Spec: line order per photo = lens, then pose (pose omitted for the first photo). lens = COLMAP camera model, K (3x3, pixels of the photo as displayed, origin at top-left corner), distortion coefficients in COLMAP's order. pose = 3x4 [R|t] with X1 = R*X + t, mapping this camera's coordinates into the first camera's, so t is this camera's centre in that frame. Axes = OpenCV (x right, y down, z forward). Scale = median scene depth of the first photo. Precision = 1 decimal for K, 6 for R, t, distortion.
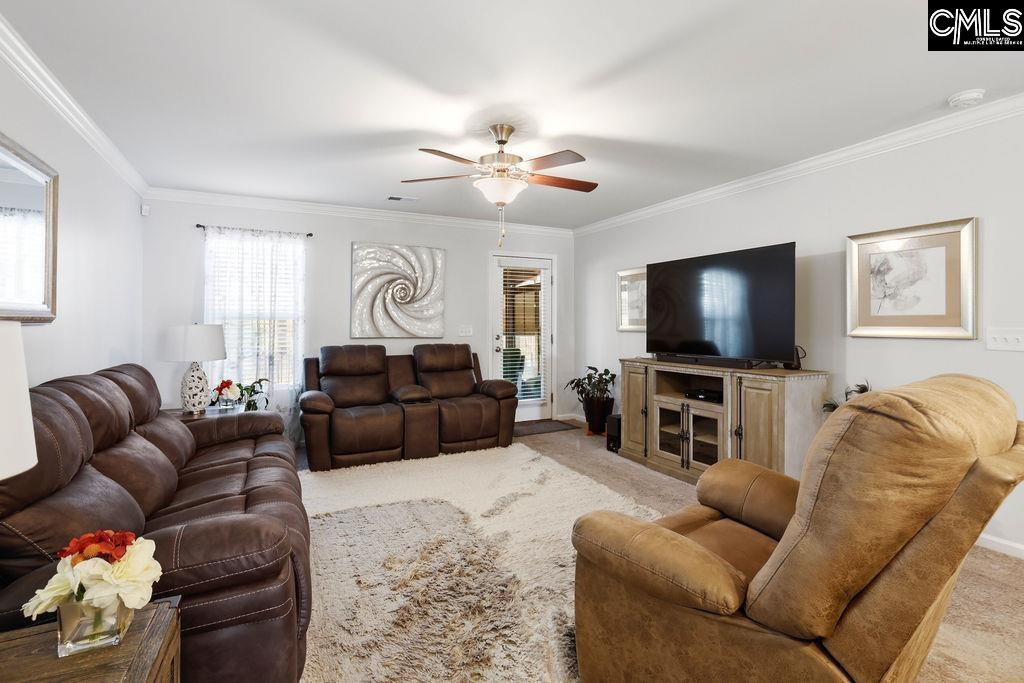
lens RADIAL K [[491.3, 0, 515.7], [0, 491.3, 316.7], [0, 0, 1]] dist [0.001160, 0.000319]
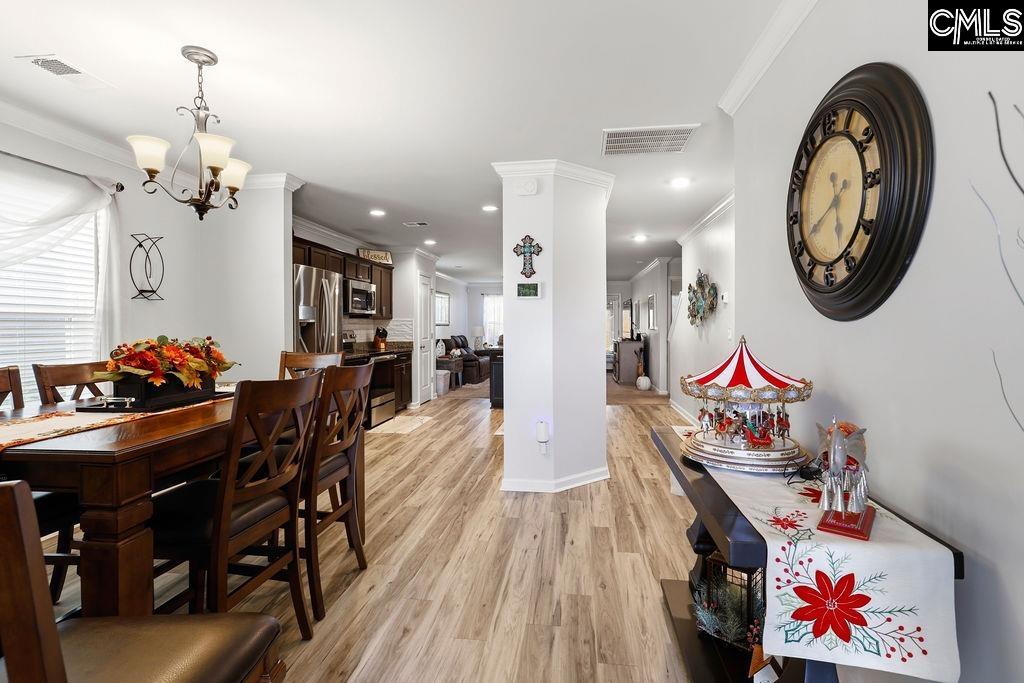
lens RADIAL K [[471.4, 0, 514.5], [0, 471.4, 309.6], [0, 0, 1]] dist [-0.000778, -0.000005]
pose [[0.832239, -0.020800, -0.554027, 1.026913], [0.011449, 0.999728, -0.020334, -0.021373], [0.554299, 0.010580, 0.832250, -1.186220]]
